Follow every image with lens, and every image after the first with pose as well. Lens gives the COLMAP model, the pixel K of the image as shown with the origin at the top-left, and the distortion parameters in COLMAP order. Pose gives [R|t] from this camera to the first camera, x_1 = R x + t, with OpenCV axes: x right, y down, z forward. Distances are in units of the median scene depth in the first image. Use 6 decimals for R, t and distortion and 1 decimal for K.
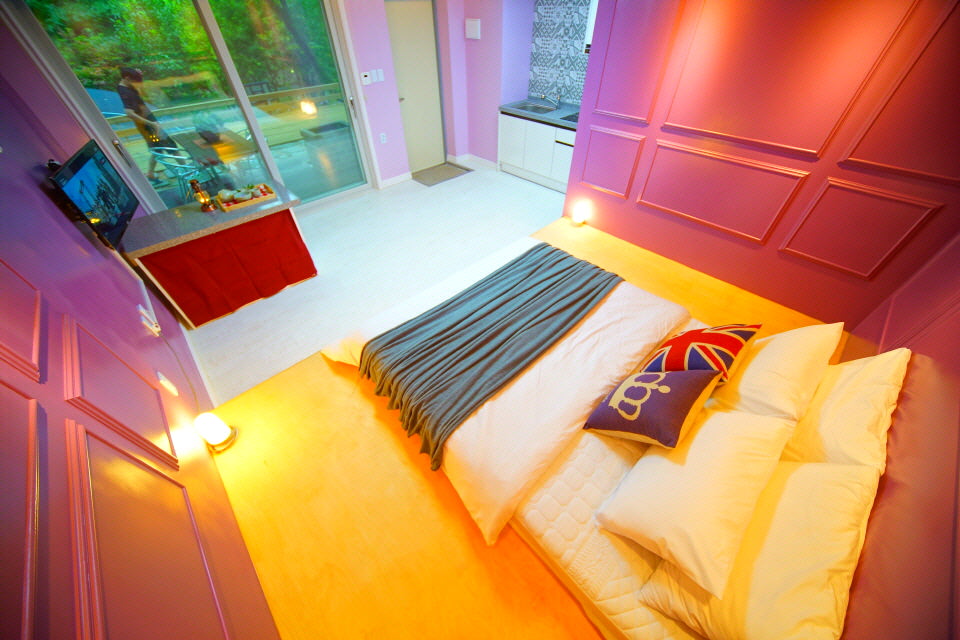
lens RADIAL K [[337.4, 0, 480.0], [0, 337.4, 320.0], [0, 0, 1]] dist [-0.000600, -0.000040]
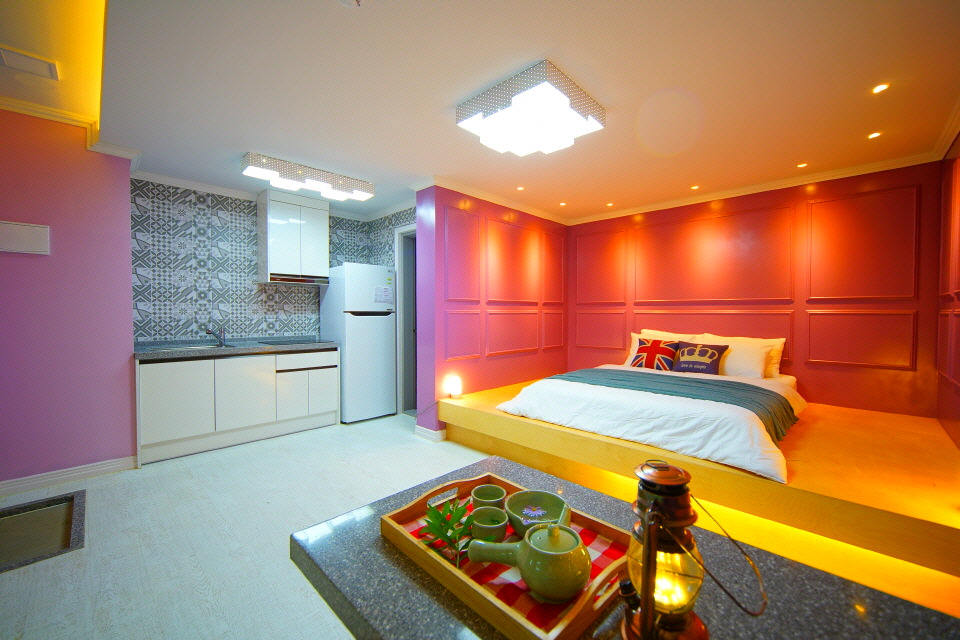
lens RADIAL K [[390.4, 0, 480.0], [0, 390.4, 320.0], [0, 0, 1]] dist [-0.001091, -0.000123]
pose [[-0.043379, -0.004078, 0.999050, -0.638415], [0.694137, 0.719083, 0.033075, -0.326428], [-0.718535, 0.694912, -0.028362, 0.619166]]
